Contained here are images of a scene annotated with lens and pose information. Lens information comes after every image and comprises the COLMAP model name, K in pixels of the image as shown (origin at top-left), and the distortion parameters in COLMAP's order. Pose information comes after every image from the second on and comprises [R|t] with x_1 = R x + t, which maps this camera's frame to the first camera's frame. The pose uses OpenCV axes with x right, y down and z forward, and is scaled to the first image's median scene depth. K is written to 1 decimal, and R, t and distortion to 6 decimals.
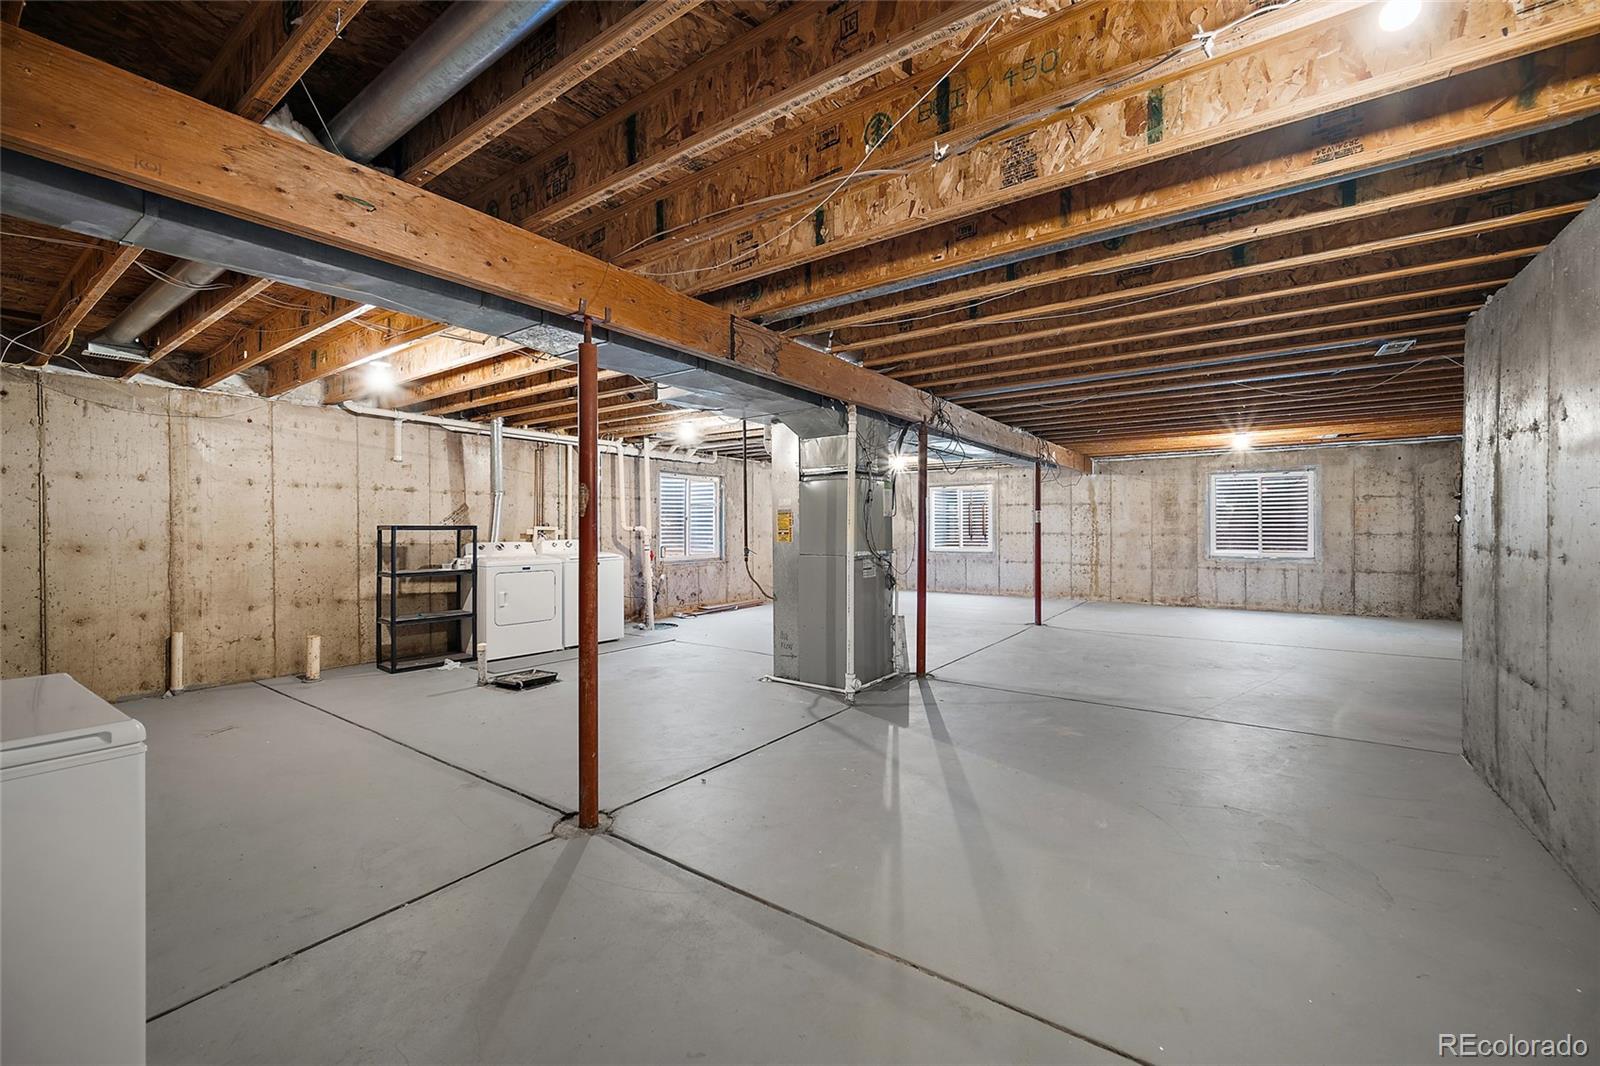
lens RADIAL K [[642.0, 0, 805.3], [0, 642.0, 529.8], [0, 0, 1]] dist [-0.004016, -0.000175]
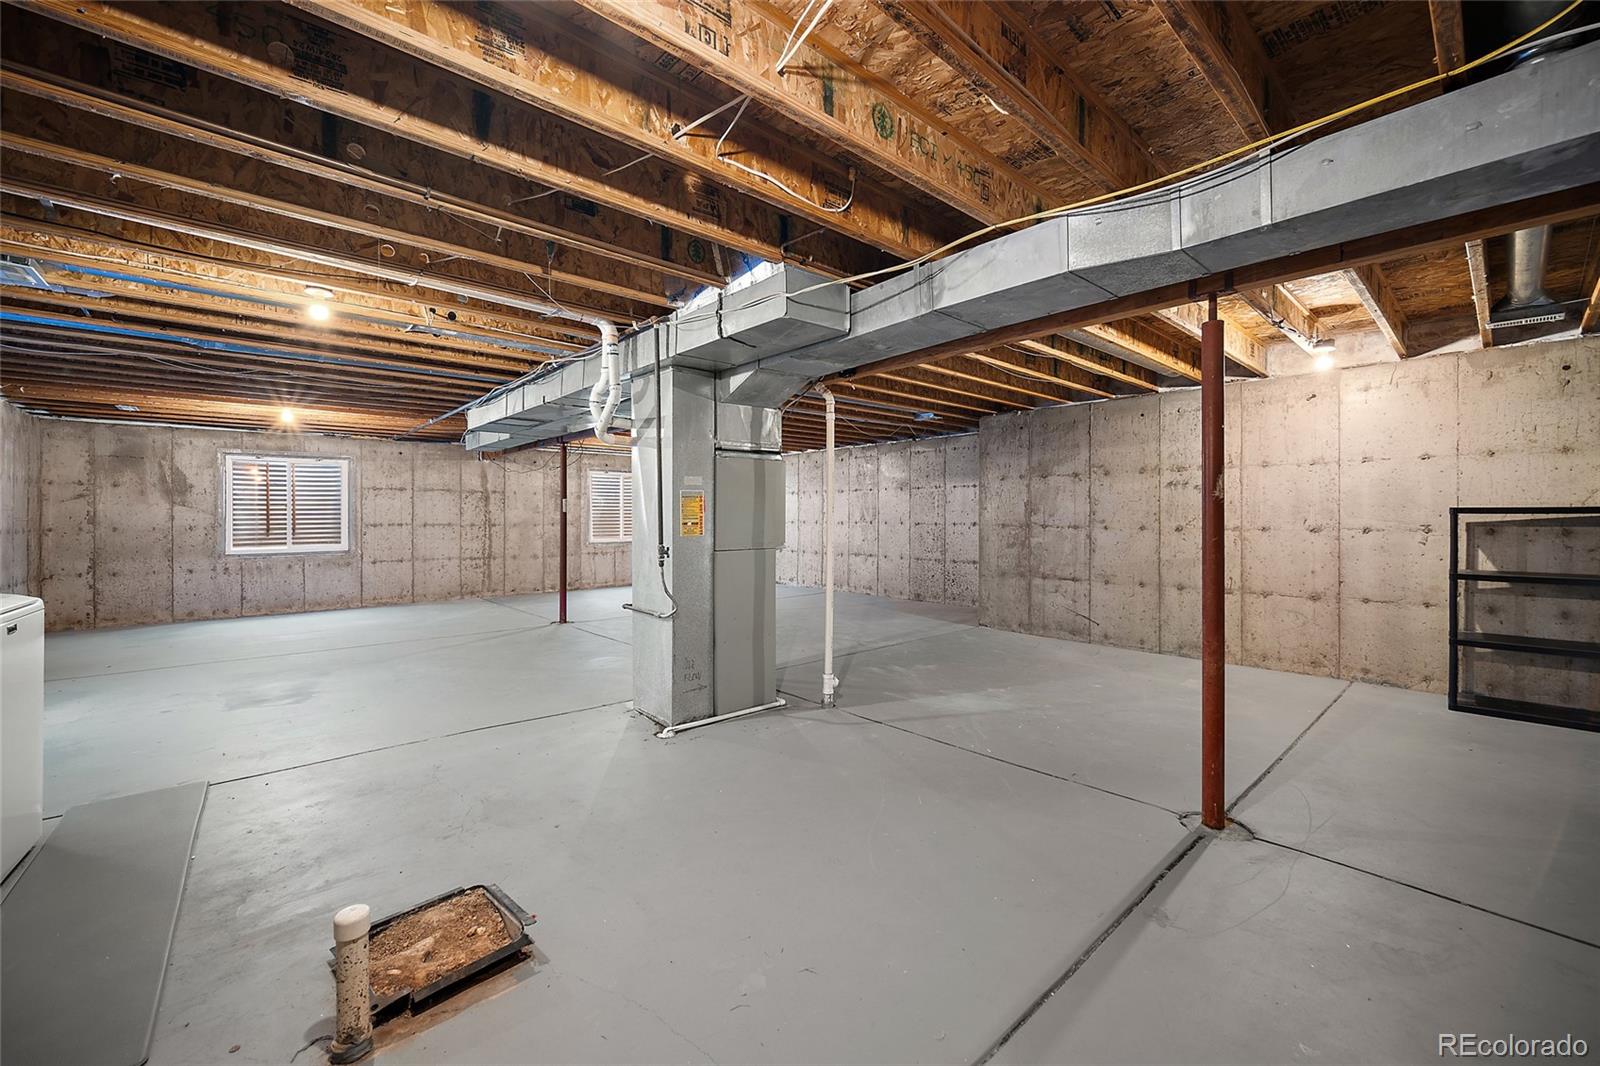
lens RADIAL K [[642.0, 0, 805.4], [0, 642.0, 524.1], [0, 0, 1]] dist [-0.004016, -0.000175]
pose [[0.218047, -0.009958, 0.975887, -0.363397], [0.004908, 0.999946, 0.009107, -0.000401], [-0.975926, 0.002804, 0.218084, 0.359402]]
